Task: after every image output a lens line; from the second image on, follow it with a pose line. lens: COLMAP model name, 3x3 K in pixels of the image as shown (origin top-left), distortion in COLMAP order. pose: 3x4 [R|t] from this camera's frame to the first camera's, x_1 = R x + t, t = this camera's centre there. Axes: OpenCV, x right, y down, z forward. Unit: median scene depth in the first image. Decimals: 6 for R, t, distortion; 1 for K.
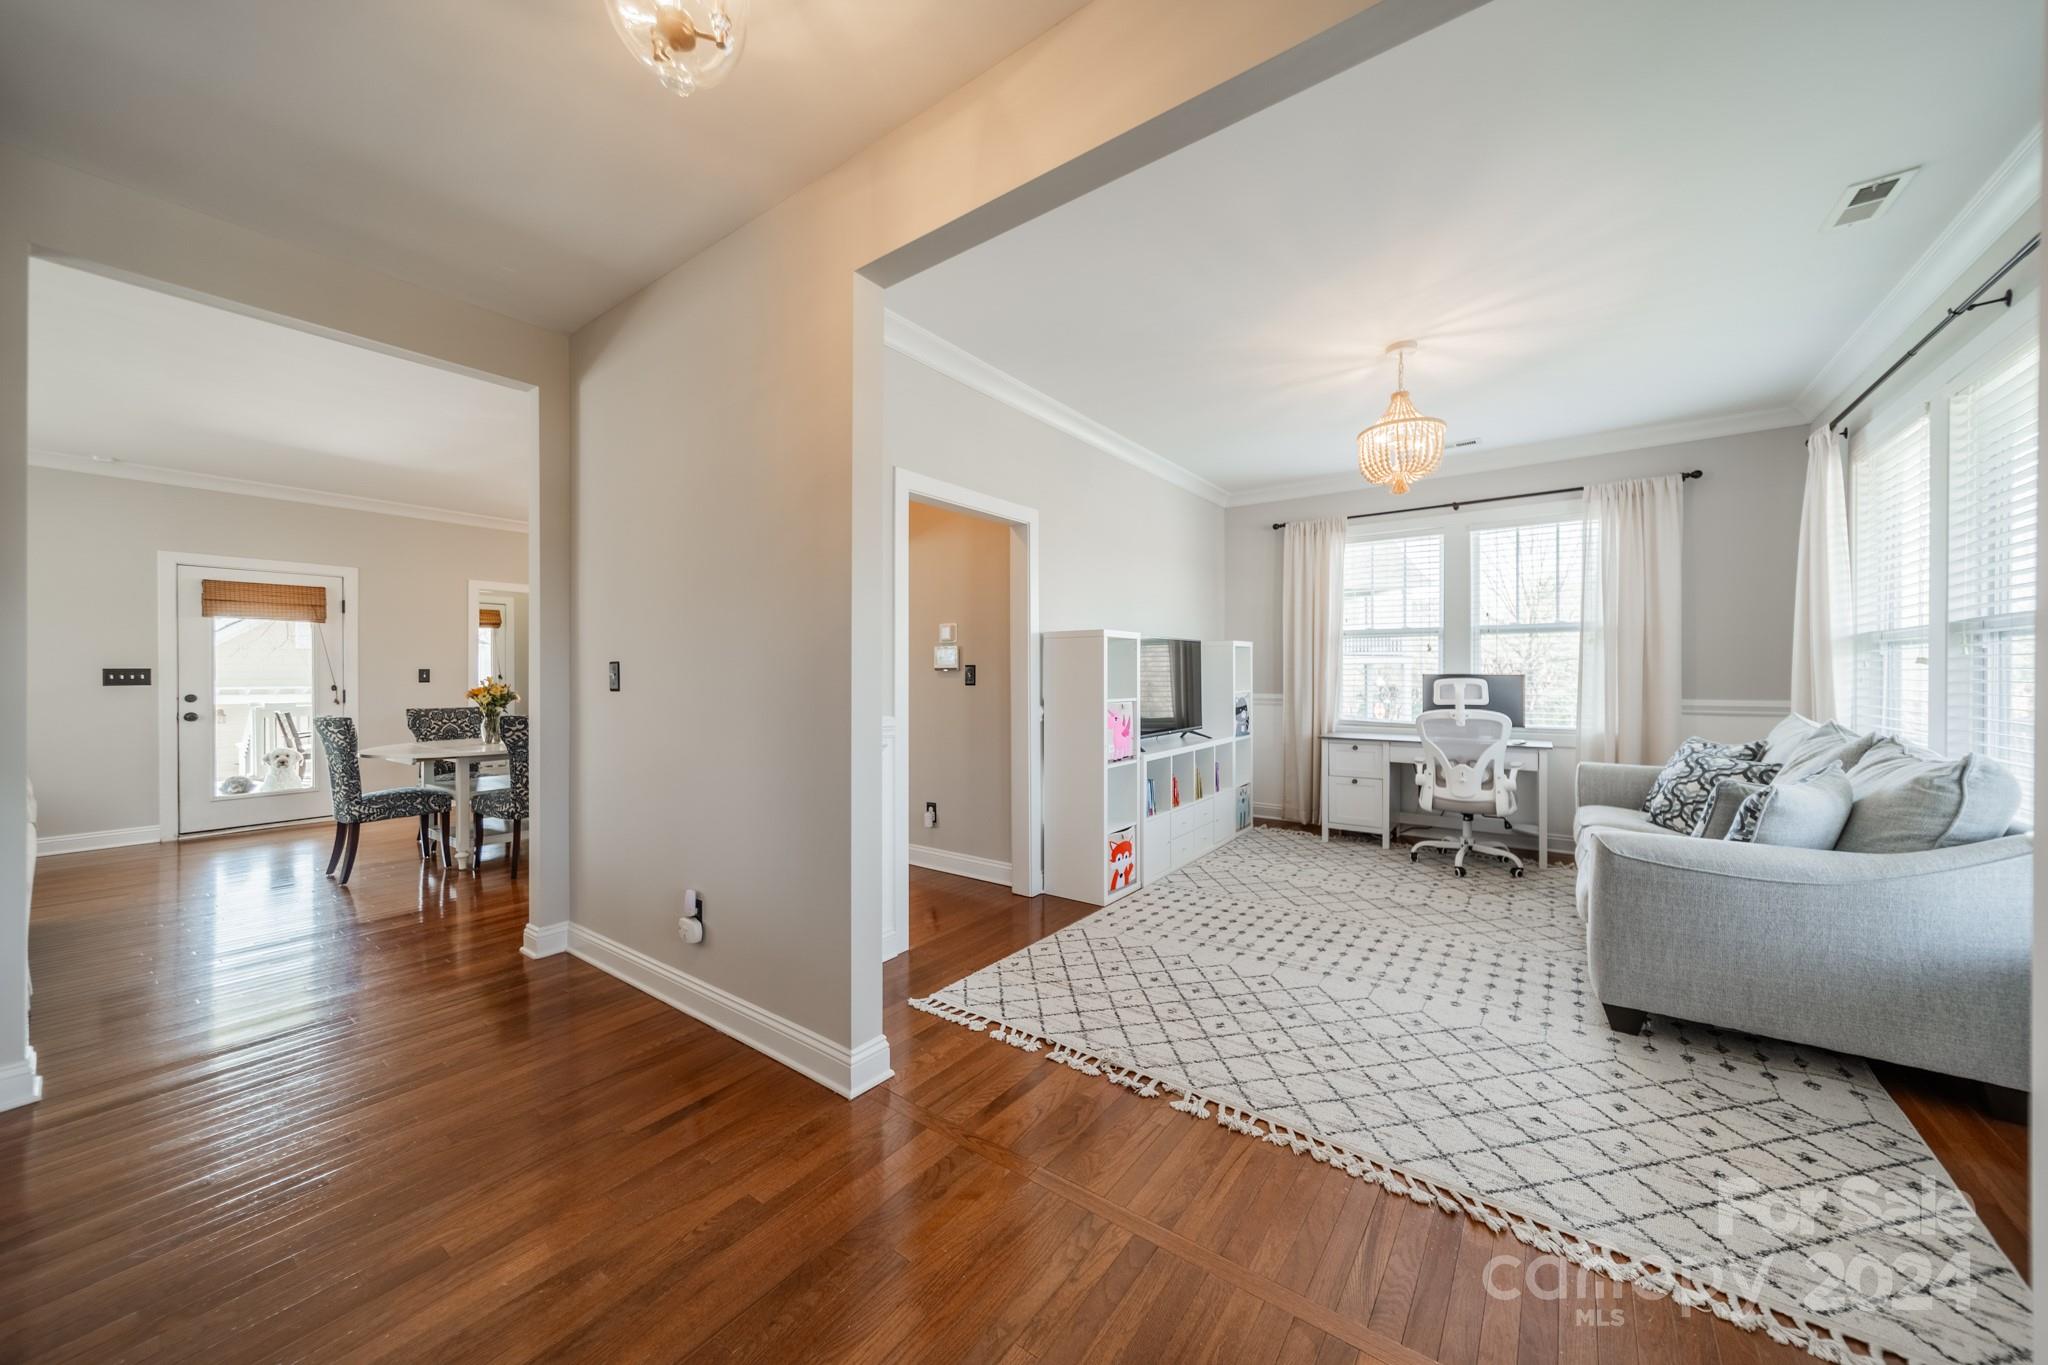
lens RADIAL K [[729.5, 0, 1012.9], [0, 729.5, 671.4], [0, 0, 1]] dist [0.010248, 0.000100]
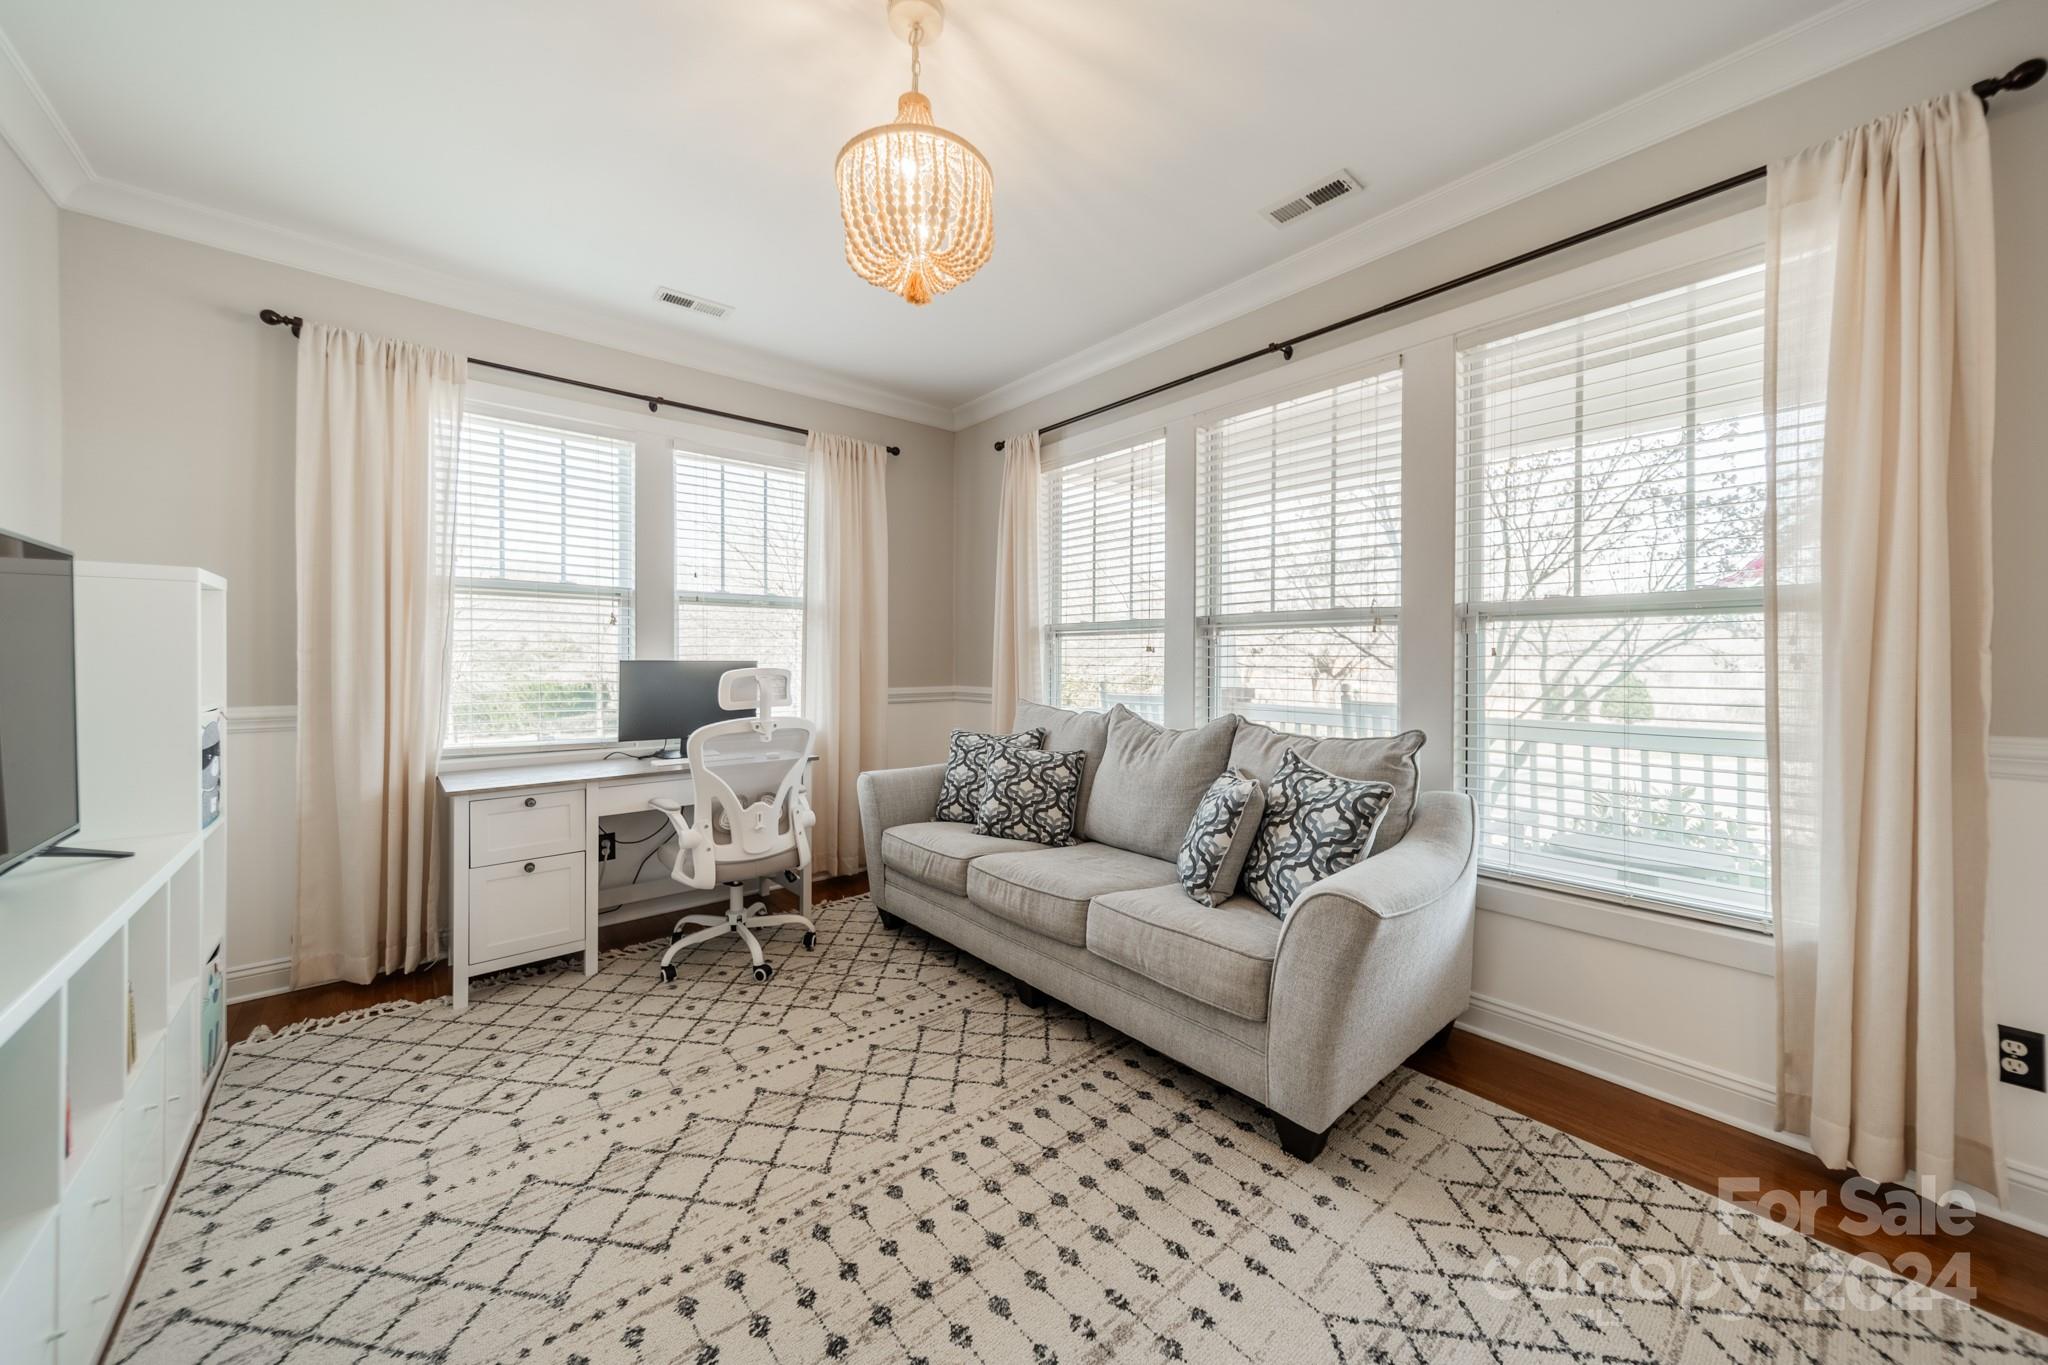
lens RADIAL K [[729.5, 0, 1021.4], [0, 729.5, 664.8], [0, 0, 1]] dist [0.010248, 0.000100]
pose [[0.211096, -0.002117, 0.977463, 0.039230], [-0.003619, 0.999989, 0.002947, 0.004478], [-0.977459, -0.004159, 0.211086, 0.647219]]
